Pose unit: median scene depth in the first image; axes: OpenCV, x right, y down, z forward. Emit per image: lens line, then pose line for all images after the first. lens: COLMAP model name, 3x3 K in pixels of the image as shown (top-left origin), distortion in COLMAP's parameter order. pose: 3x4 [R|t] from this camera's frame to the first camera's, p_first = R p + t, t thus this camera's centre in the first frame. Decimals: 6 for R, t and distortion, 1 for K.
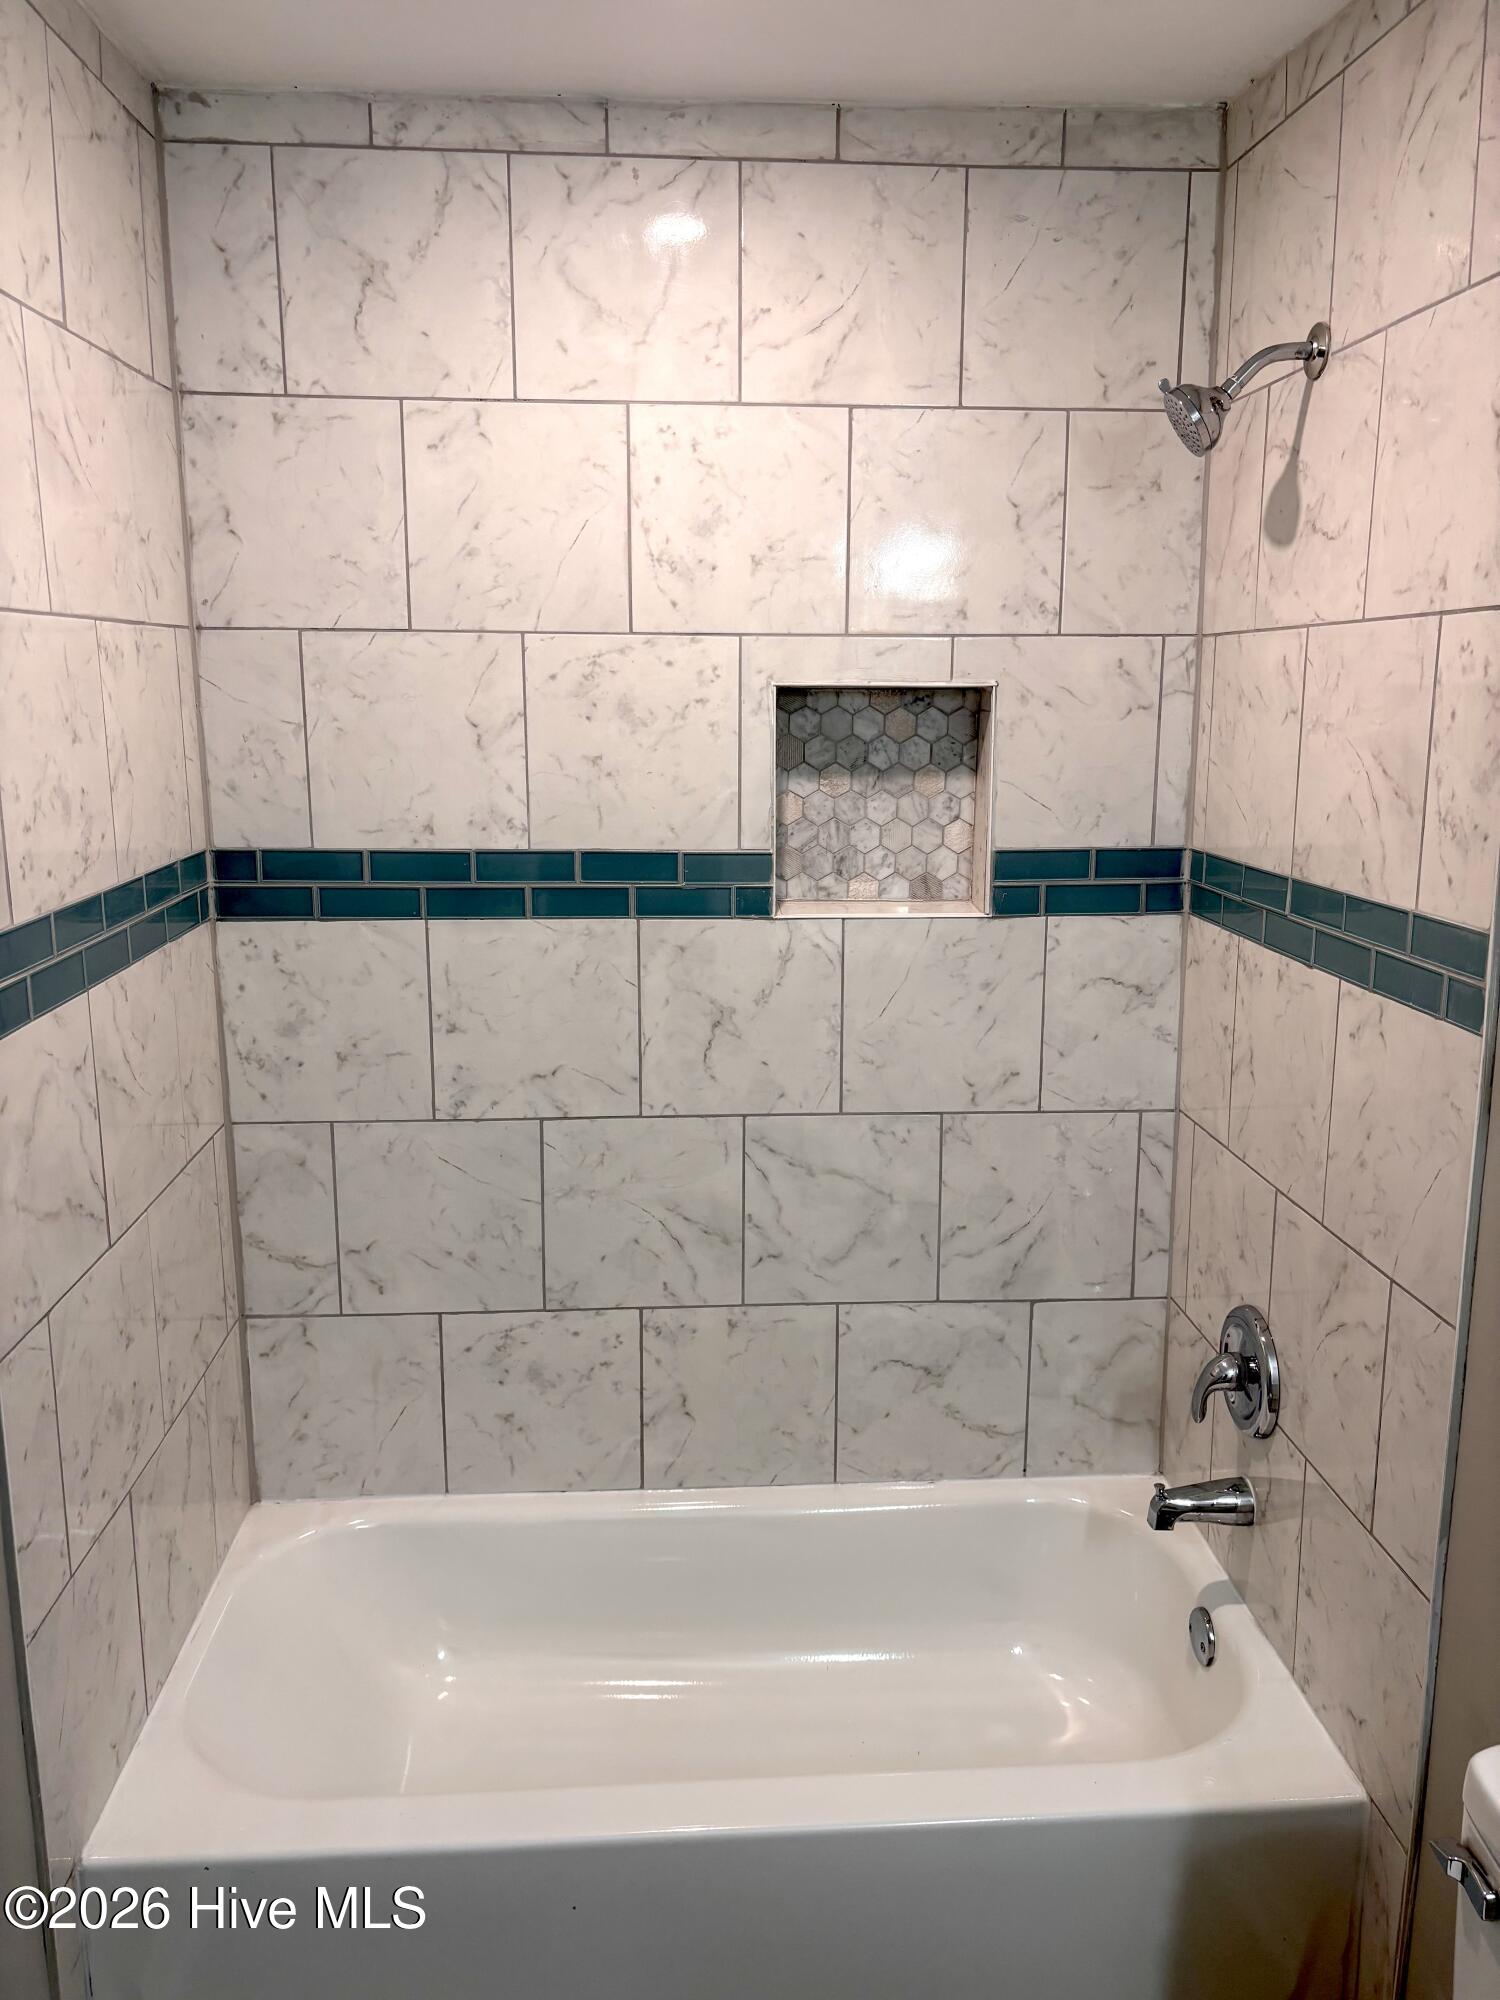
lens RADIAL K [[1522.5, 0, 761.5], [0, 1522.5, 1000.2], [0, 0, 1]] dist [0.047792, -0.057412]
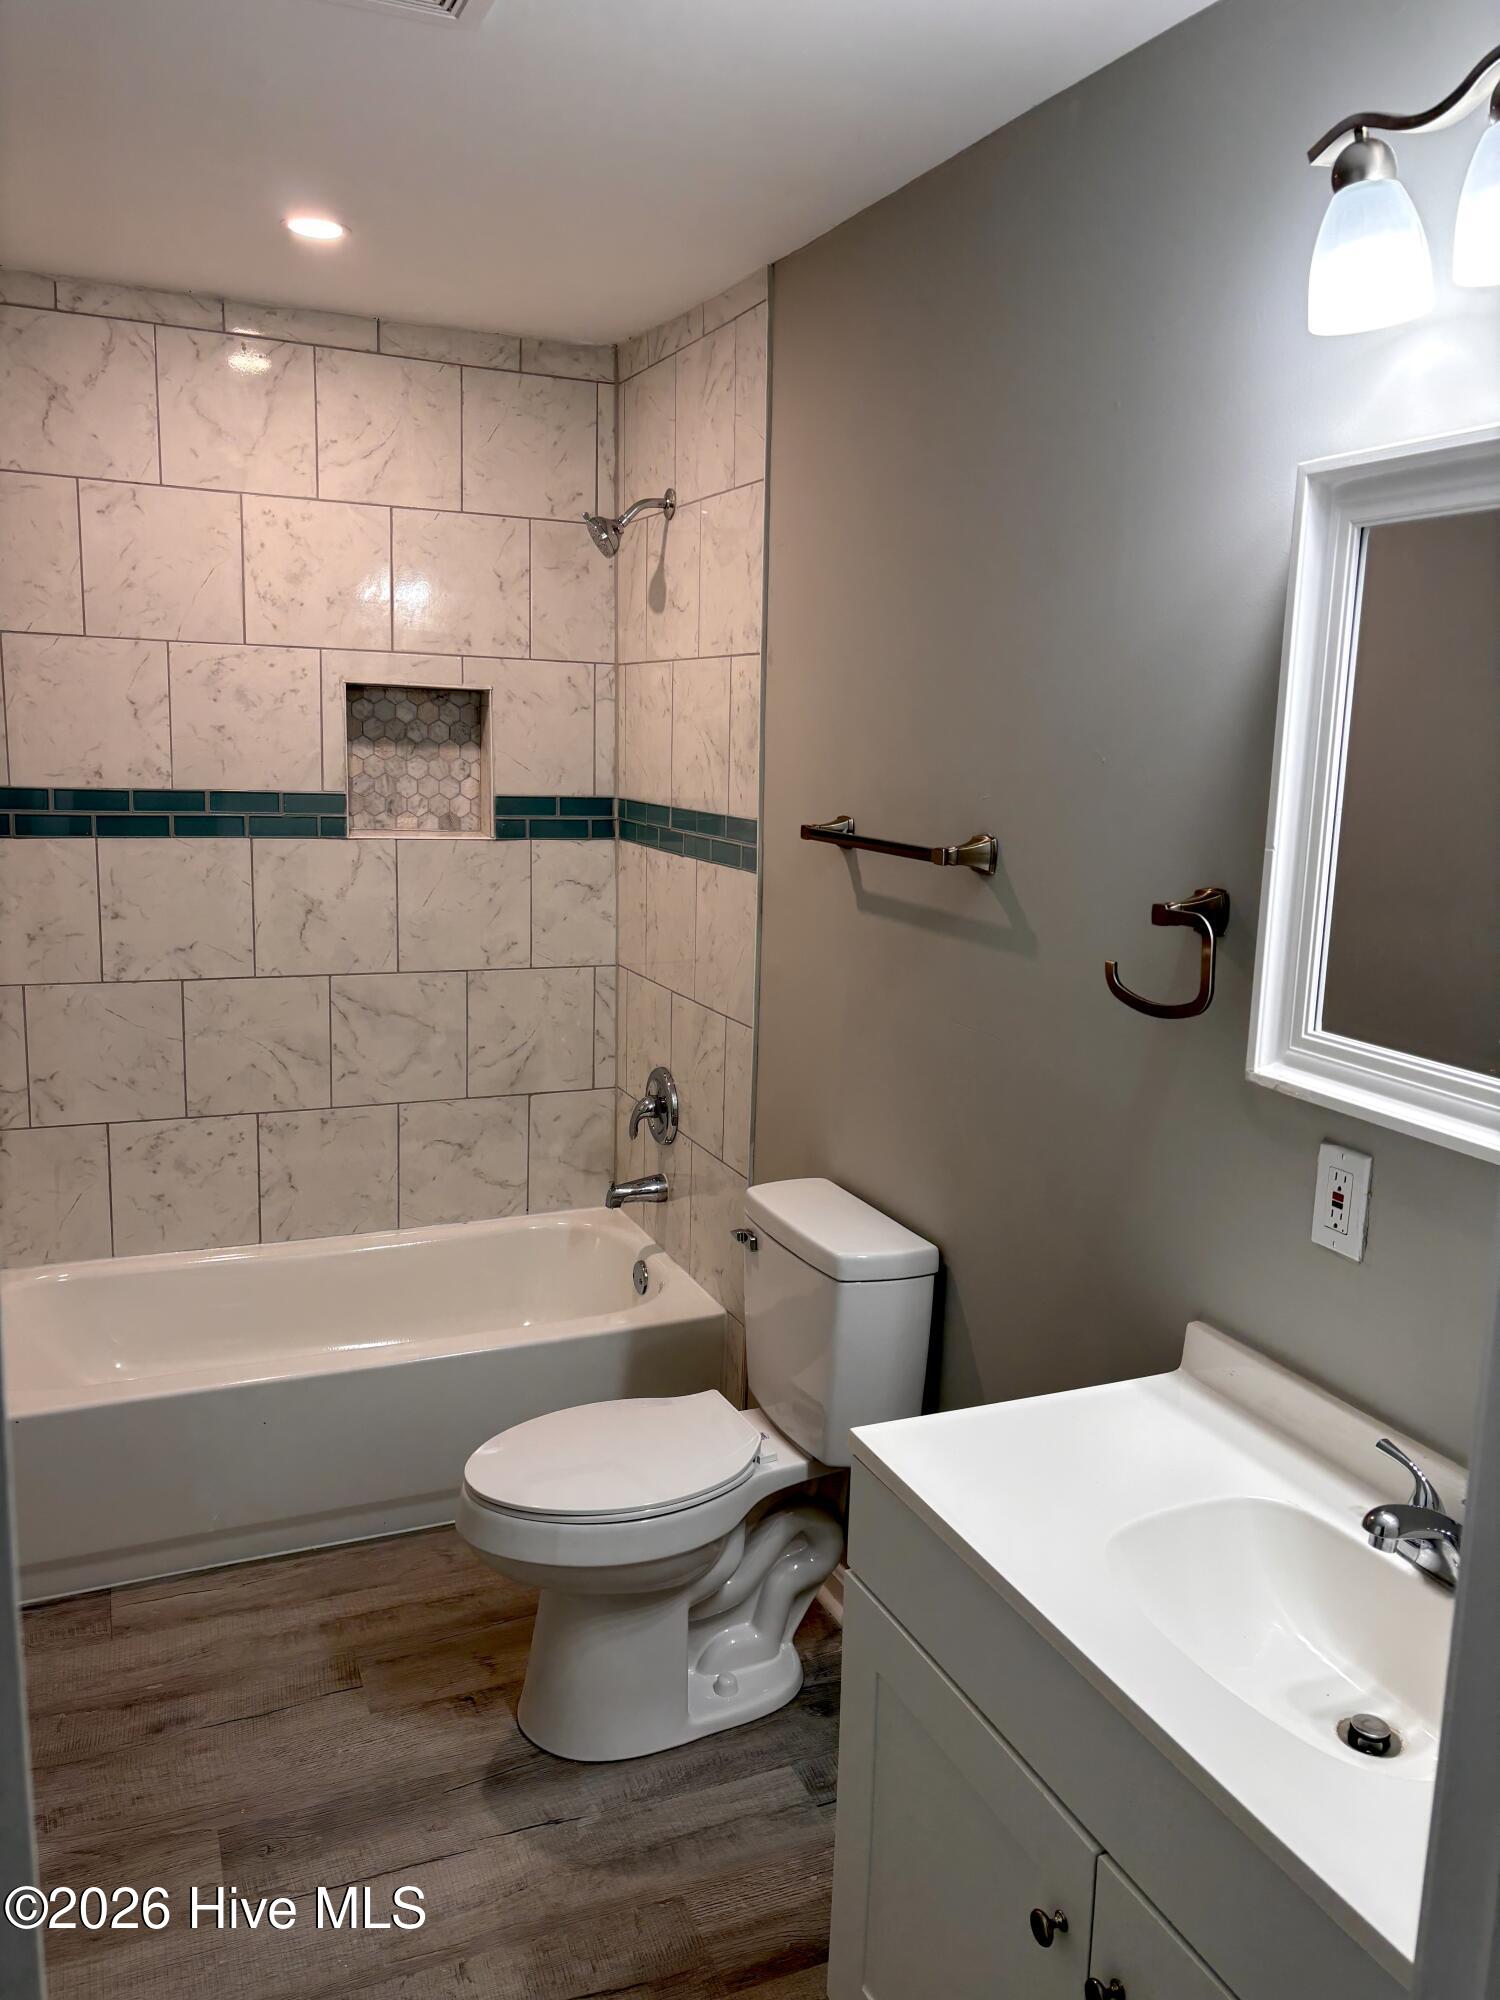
lens RADIAL K [[1522.5, 0, 761.8], [0, 1522.5, 995.5], [0, 0, 1]] dist [0.047792, -0.057412]
pose [[0.941409, -0.032779, 0.335671, -0.122424], [0.039027, 0.999167, -0.011883, 0.137998], [-0.335002, 0.024287, 0.941904, -0.562678]]
